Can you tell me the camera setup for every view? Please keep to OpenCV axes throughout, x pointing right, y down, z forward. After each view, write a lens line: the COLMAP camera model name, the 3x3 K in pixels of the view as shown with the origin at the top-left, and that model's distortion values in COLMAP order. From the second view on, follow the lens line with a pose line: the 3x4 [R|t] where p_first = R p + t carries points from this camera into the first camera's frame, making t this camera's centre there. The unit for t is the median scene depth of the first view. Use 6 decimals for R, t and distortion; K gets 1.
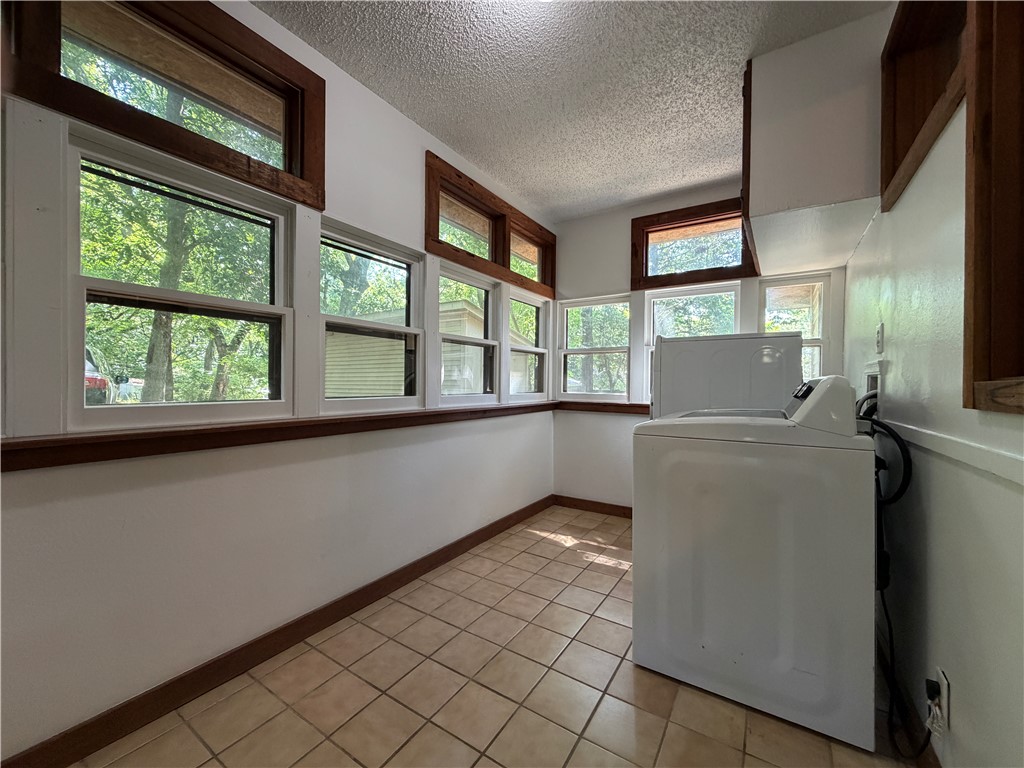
lens RADIAL K [[406.8, 0, 515.1], [0, 406.8, 382.0], [0, 0, 1]] dist [0.000200, 0.000140]
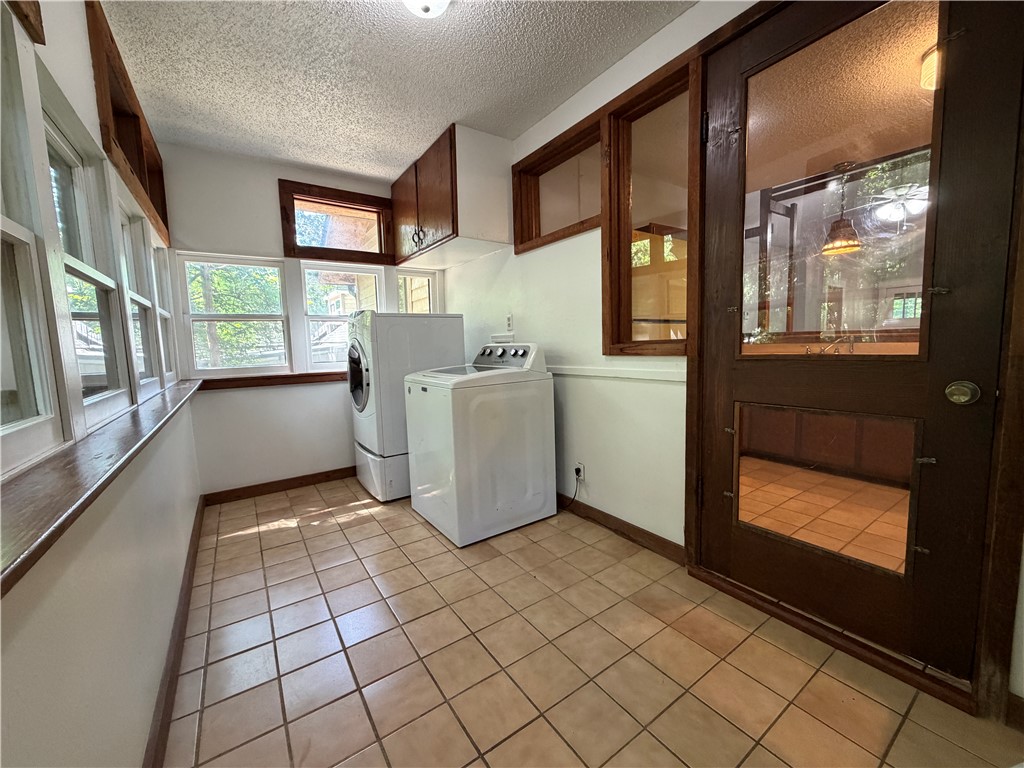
lens RADIAL K [[406.8, 0, 508.8], [0, 406.8, 381.0], [0, 0, 1]] dist [0.000200, 0.000140]
pose [[0.390708, -0.108539, 0.914093, -0.472485], [0.030002, 0.993998, 0.105203, -0.020292], [-0.920026, -0.013679, 0.391619, 0.152452]]
